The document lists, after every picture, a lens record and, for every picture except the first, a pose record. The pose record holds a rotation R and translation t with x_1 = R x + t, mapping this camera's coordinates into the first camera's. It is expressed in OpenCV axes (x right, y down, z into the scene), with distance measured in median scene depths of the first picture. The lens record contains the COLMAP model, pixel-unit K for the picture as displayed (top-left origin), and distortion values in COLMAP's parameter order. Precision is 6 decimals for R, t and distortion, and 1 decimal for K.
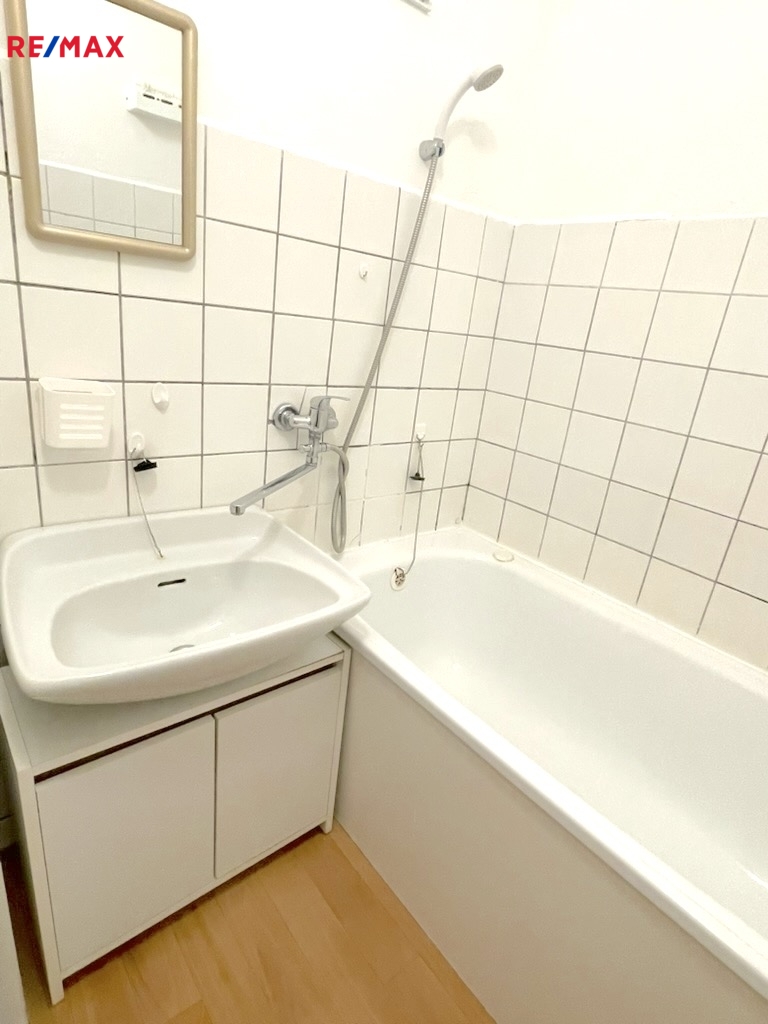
lens RADIAL K [[540.4, 0, 385.8], [0, 540.4, 511.5], [0, 0, 1]] dist [-0.003363, 0.000901]
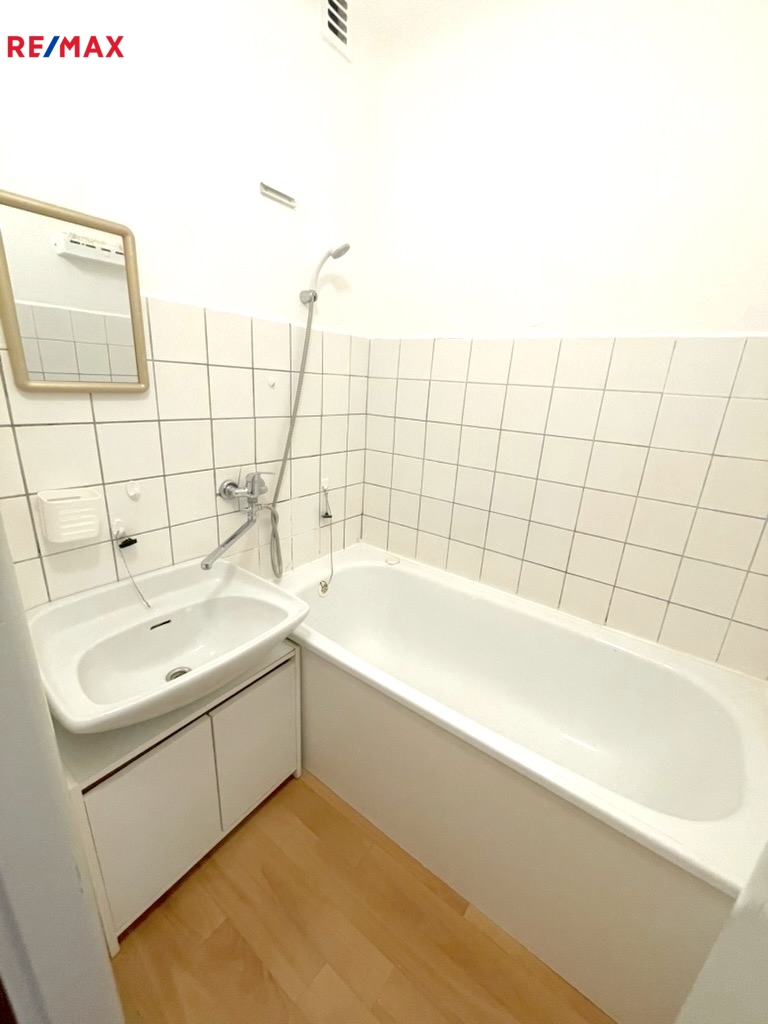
lens RADIAL K [[411.8, 0, 381.6], [0, 411.8, 512.9], [0, 0, 1]] dist [-0.000948, -0.000509]
pose [[0.970644, -0.131008, 0.201712, -0.025442], [0.133286, 0.991075, 0.002306, -0.068050], [-0.200214, 0.024647, 0.979442, -0.120383]]
